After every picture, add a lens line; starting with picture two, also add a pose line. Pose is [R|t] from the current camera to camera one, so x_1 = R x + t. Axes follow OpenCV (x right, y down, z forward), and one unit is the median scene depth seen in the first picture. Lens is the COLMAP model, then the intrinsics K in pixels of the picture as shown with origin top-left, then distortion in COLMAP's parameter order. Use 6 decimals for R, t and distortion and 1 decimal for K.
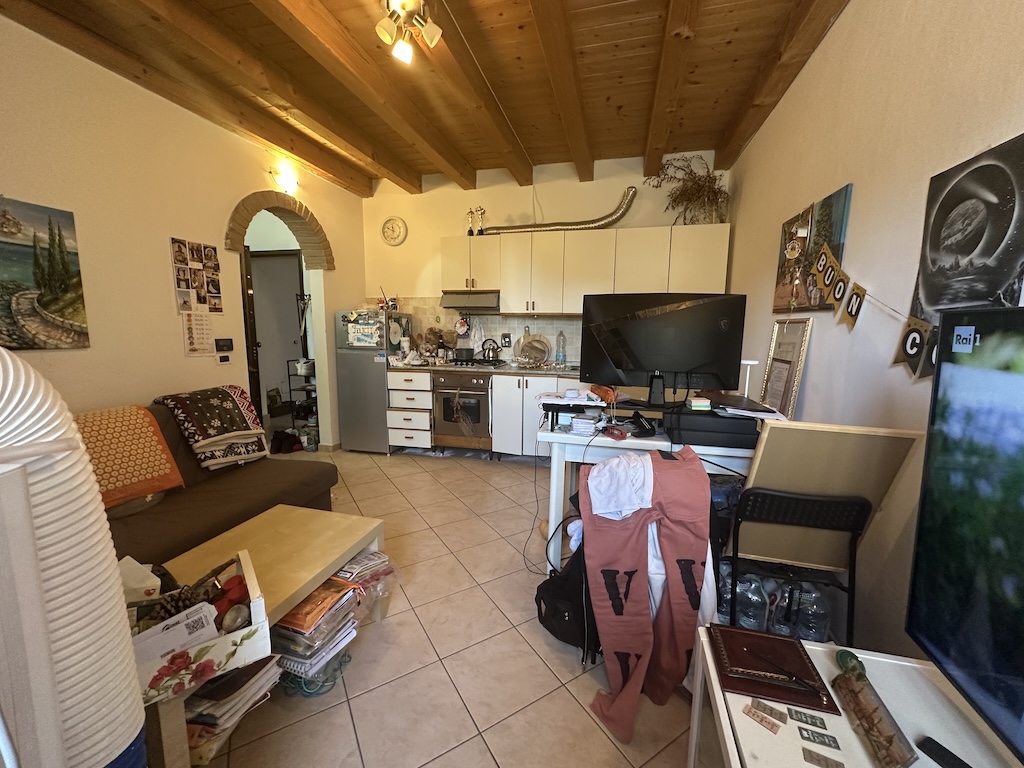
lens RADIAL K [[408.8, 0, 512.7], [0, 408.8, 385.8], [0, 0, 1]] dist [-0.001917, 0.000571]
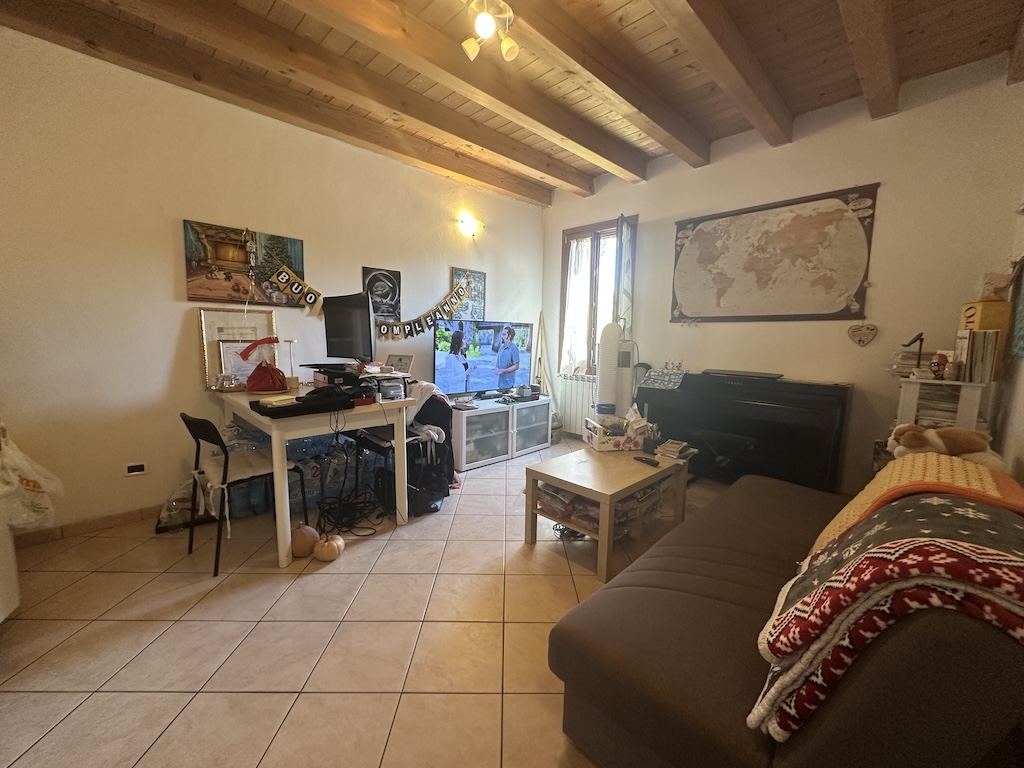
lens RADIAL K [[408.8, 0, 512.5], [0, 408.8, 385.2], [0, 0, 1]] dist [-0.001917, 0.000571]
pose [[-0.857605, -0.089098, 0.506533, -1.512799], [0.047351, 0.967019, 0.250265, -0.422845], [-0.512125, 0.238613, -0.825101, 3.363328]]
